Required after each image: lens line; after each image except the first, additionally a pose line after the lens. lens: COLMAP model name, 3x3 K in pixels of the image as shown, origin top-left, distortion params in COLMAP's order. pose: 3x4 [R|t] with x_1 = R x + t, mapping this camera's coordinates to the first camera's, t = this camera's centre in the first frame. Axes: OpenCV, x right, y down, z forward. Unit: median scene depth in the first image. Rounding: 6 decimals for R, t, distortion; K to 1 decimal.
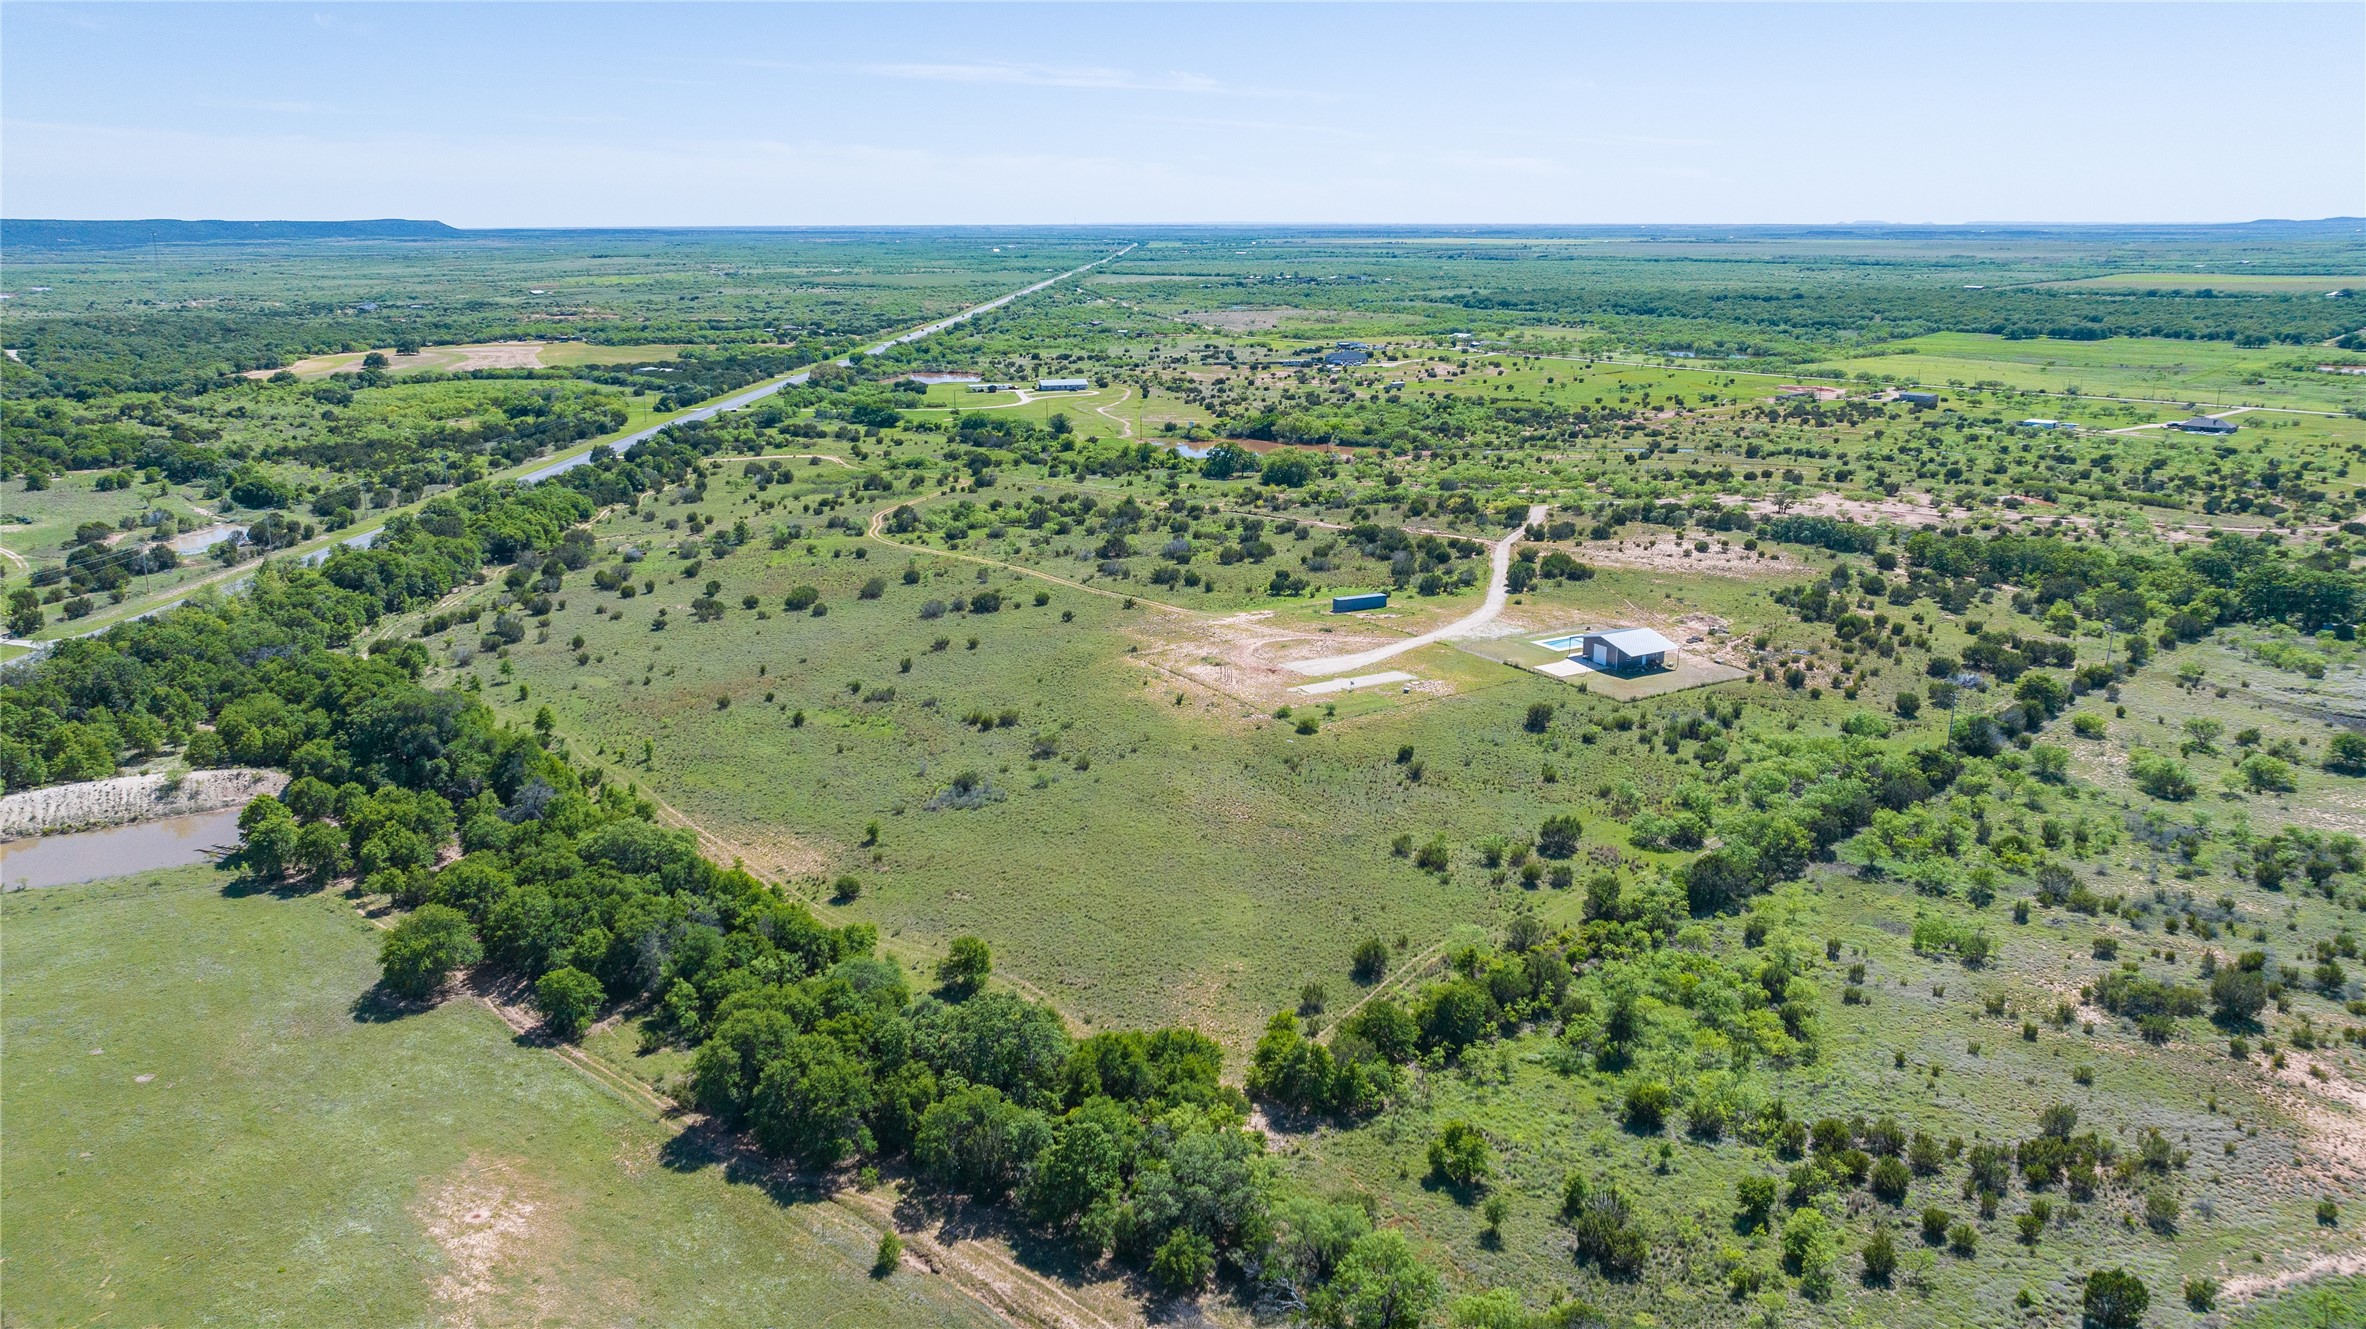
lens RADIAL K [[1640.5, 0, 1182.8], [0, 1640.5, 649.7], [0, 0, 1]] dist [-0.030460, 0.026676]
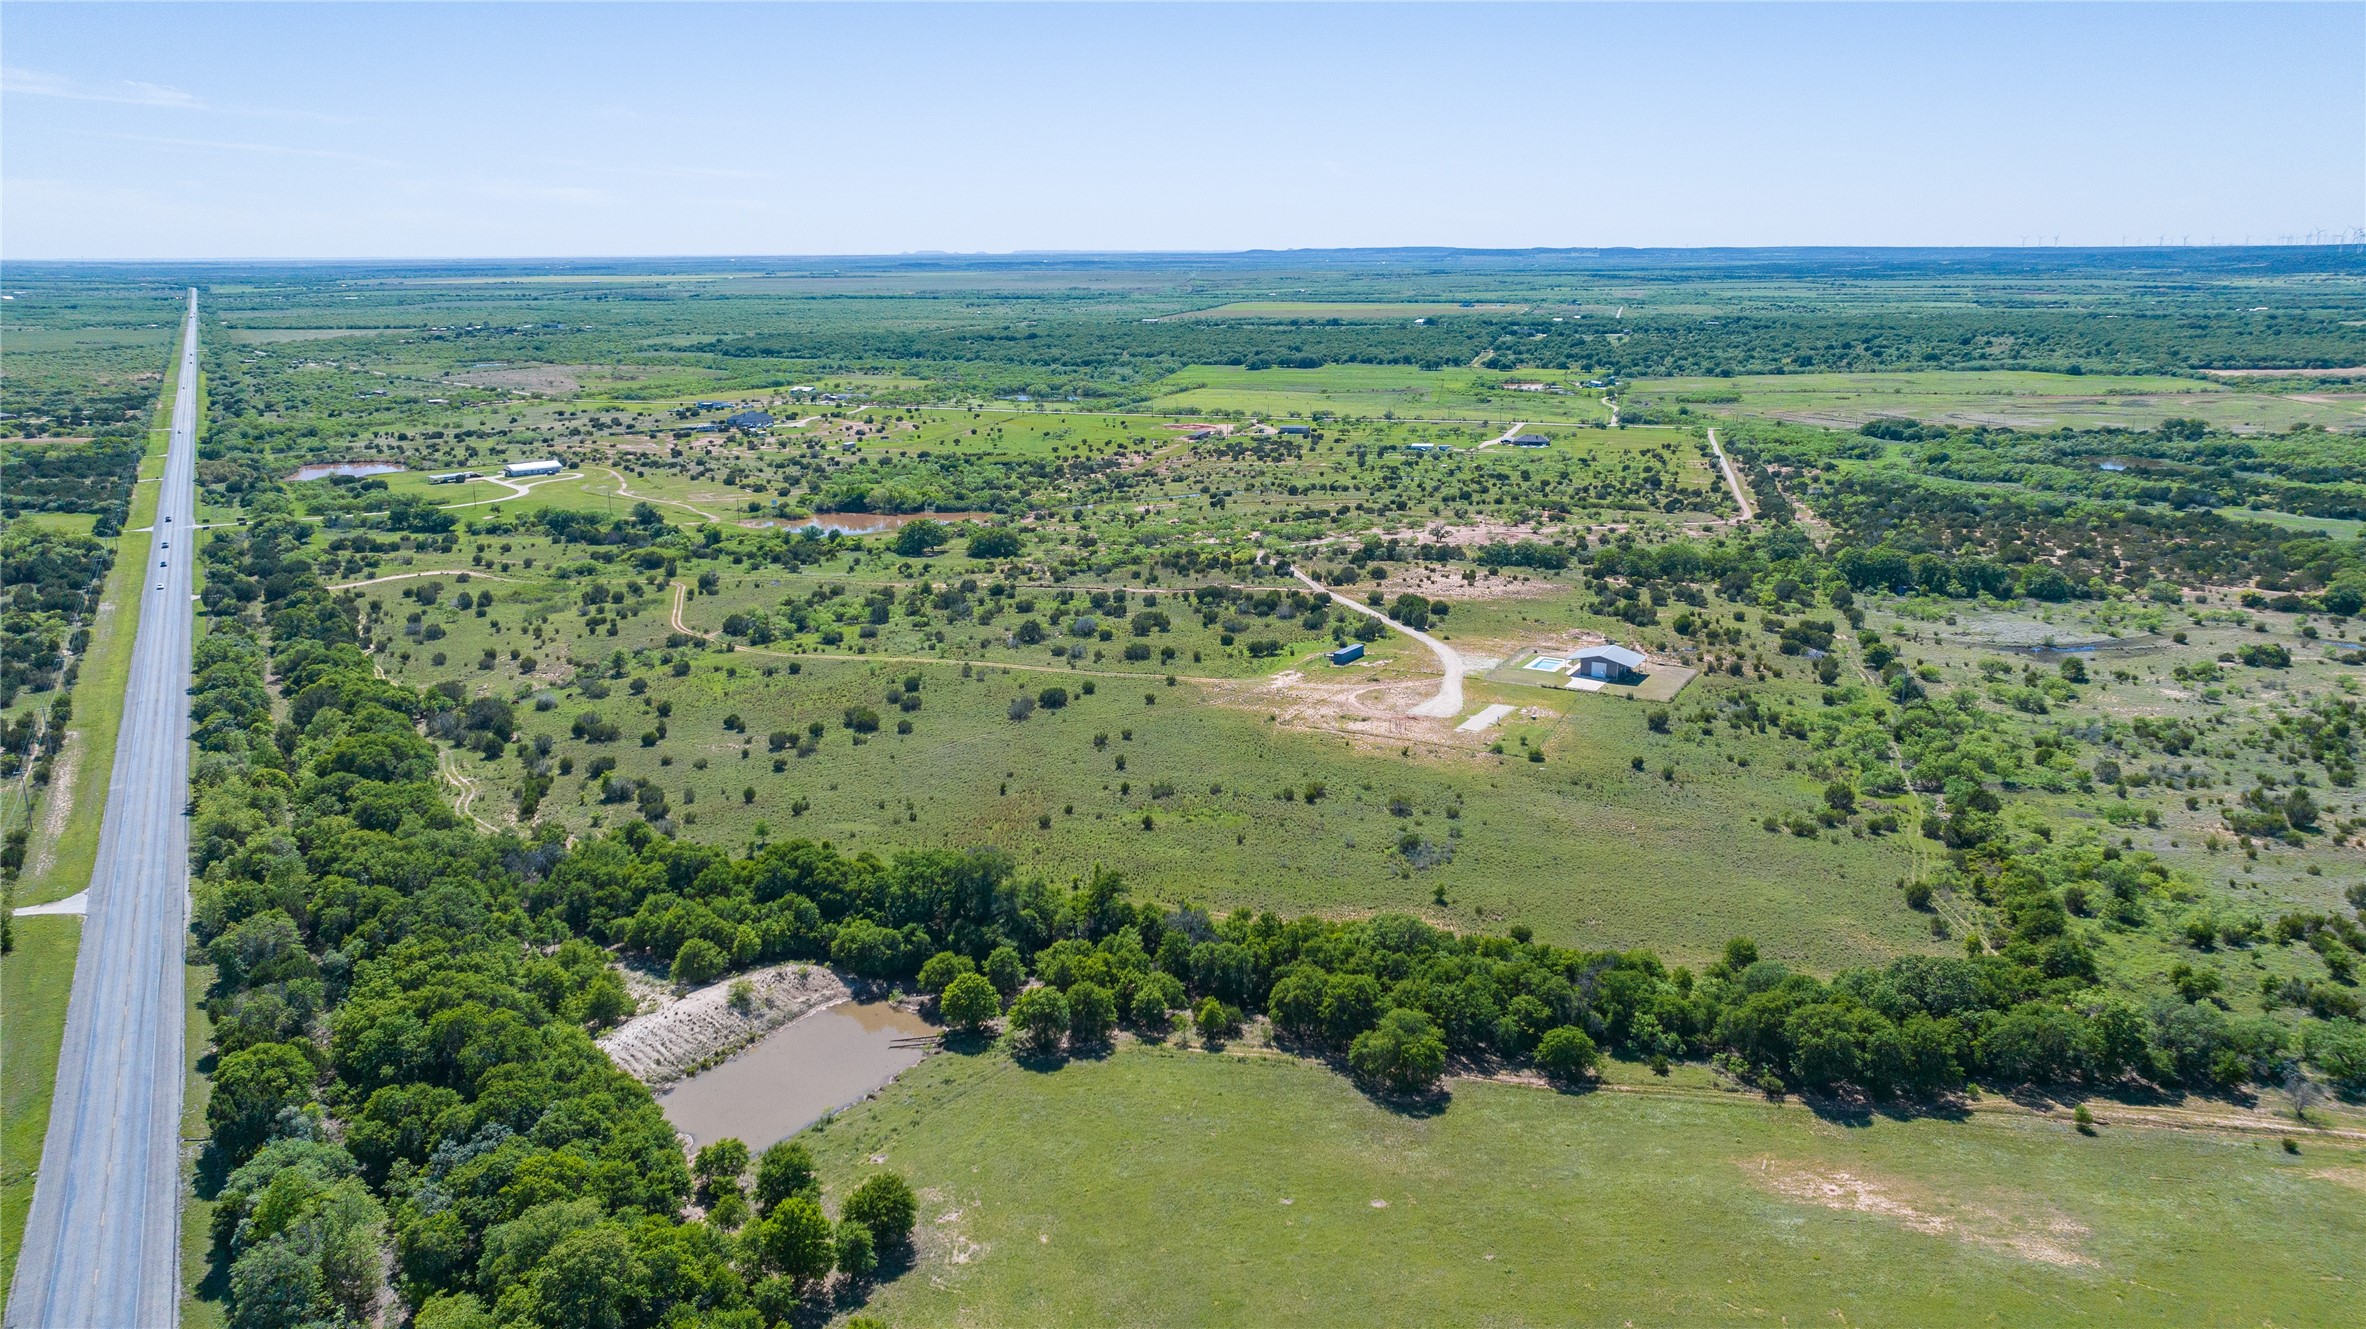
lens RADIAL K [[1640.5, 0, 1202.0], [0, 1640.5, 668.9], [0, 0, 1]] dist [-0.030460, 0.026676]
pose [[0.862781, -0.125858, 0.489661, -1.238000], [0.129987, 0.991182, 0.025729, -0.138203], [-0.488582, 0.041451, 0.871533, 0.082602]]
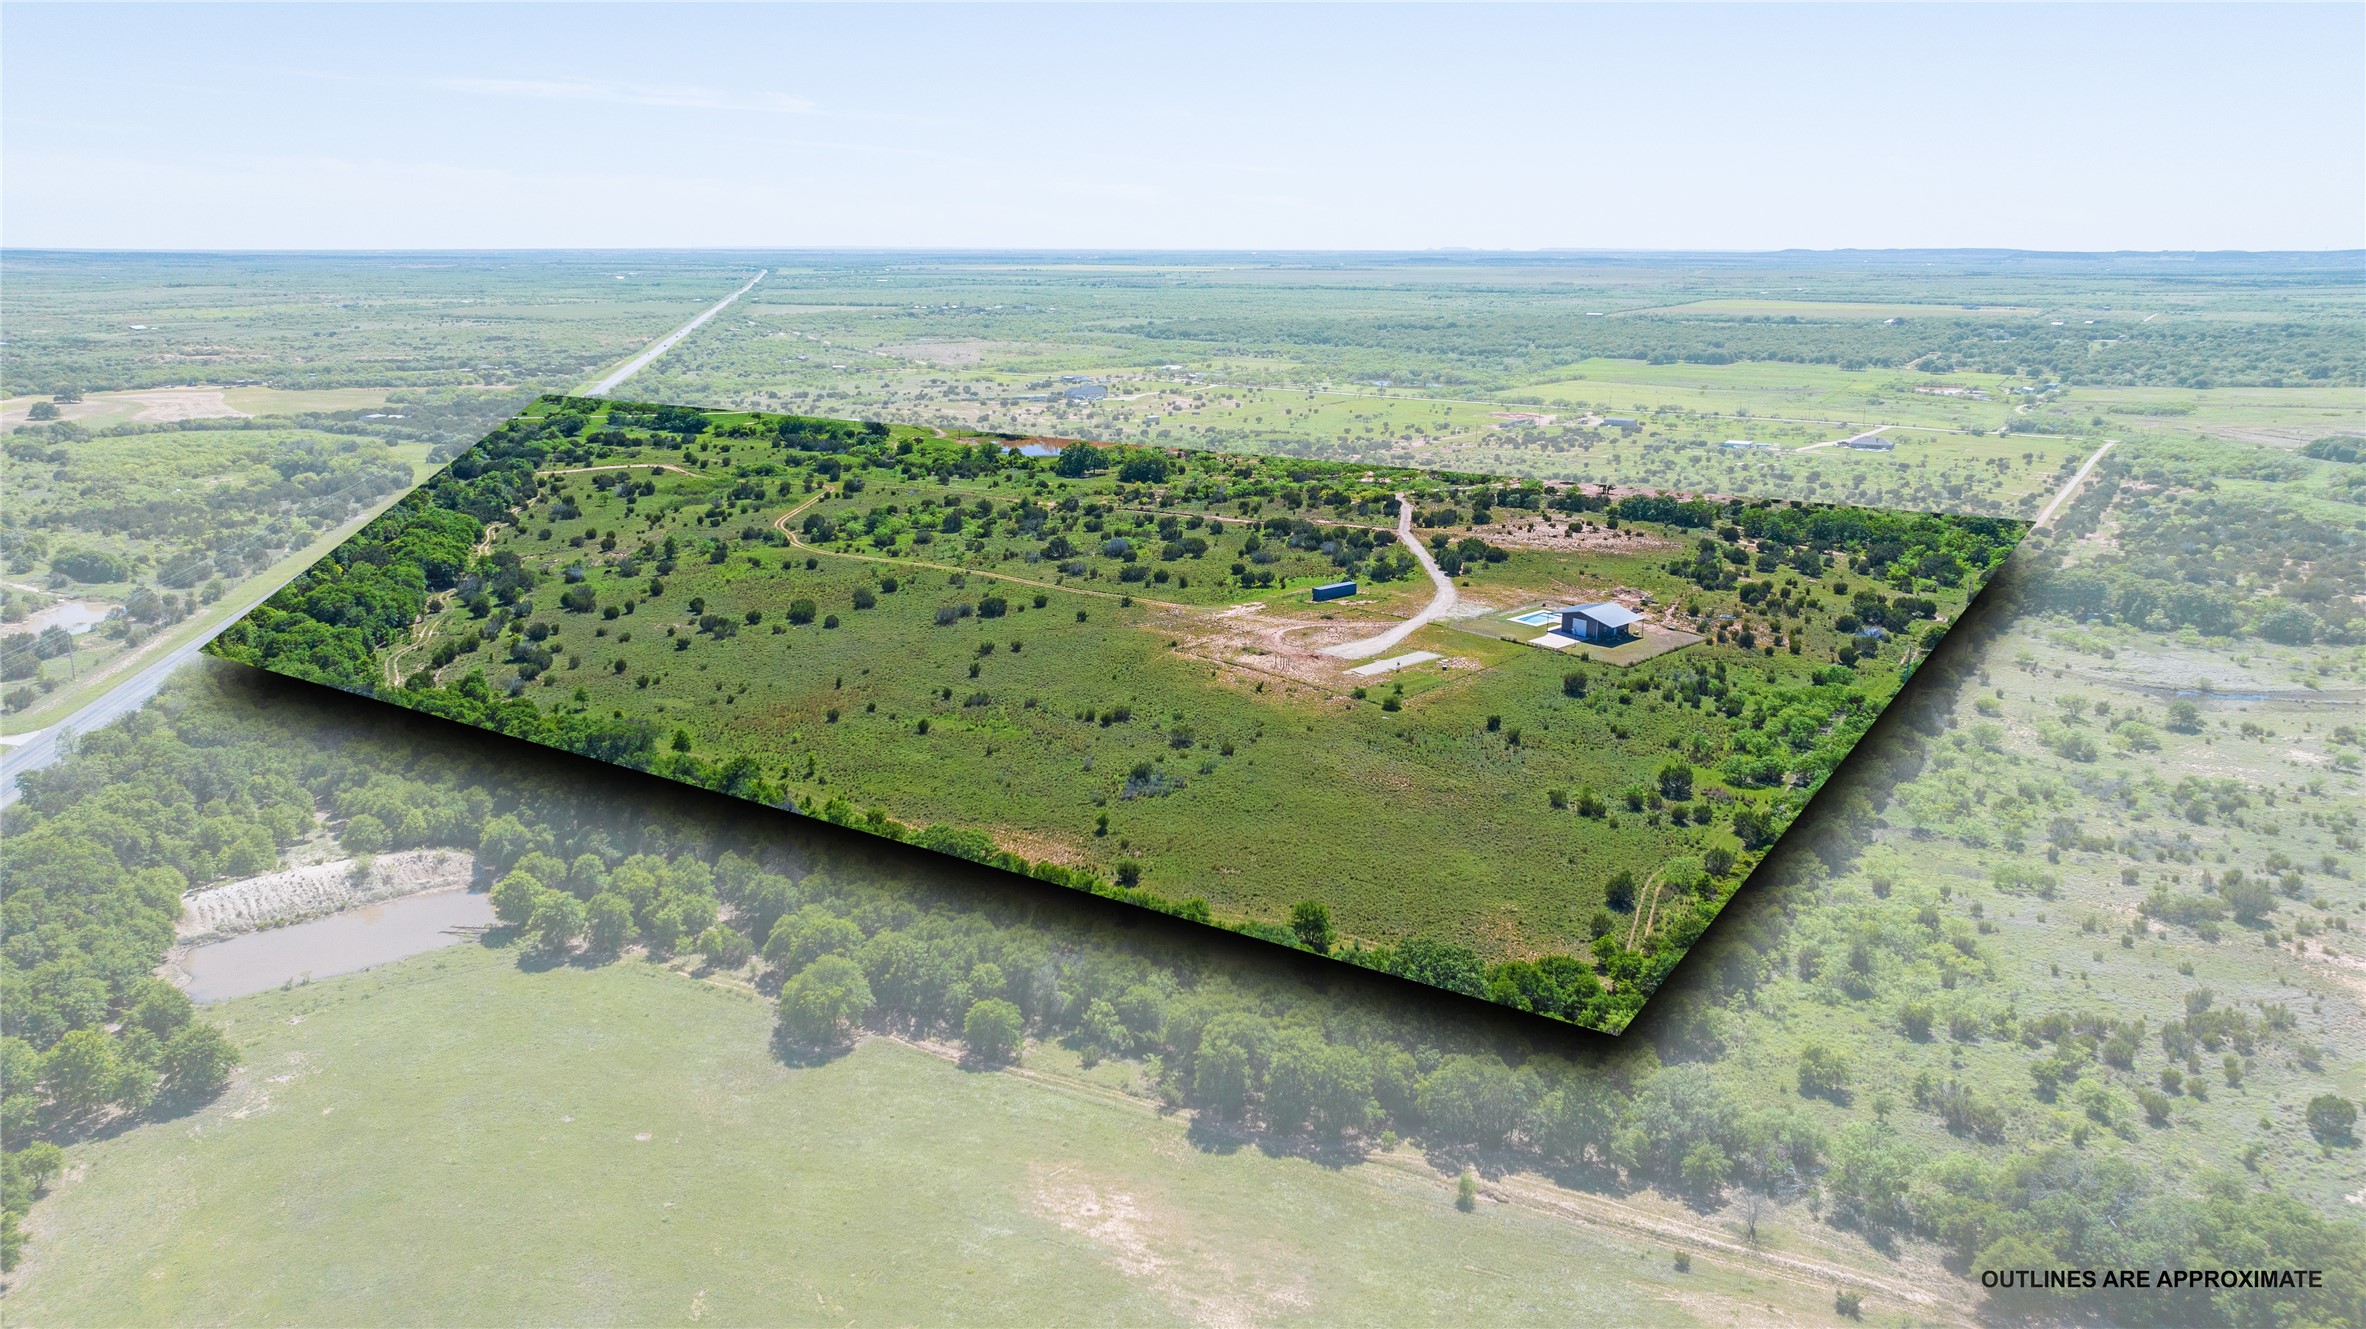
lens RADIAL K [[1640.5, 0, 1186.9], [0, 1640.5, 667.8], [0, 0, 1]] dist [-0.030460, 0.026676]
pose [[0.975160, -0.049509, 0.215899, -0.508243], [0.050483, 0.998724, 0.001003, -0.024094], [-0.215673, 0.009921, 0.976415, -0.114906]]
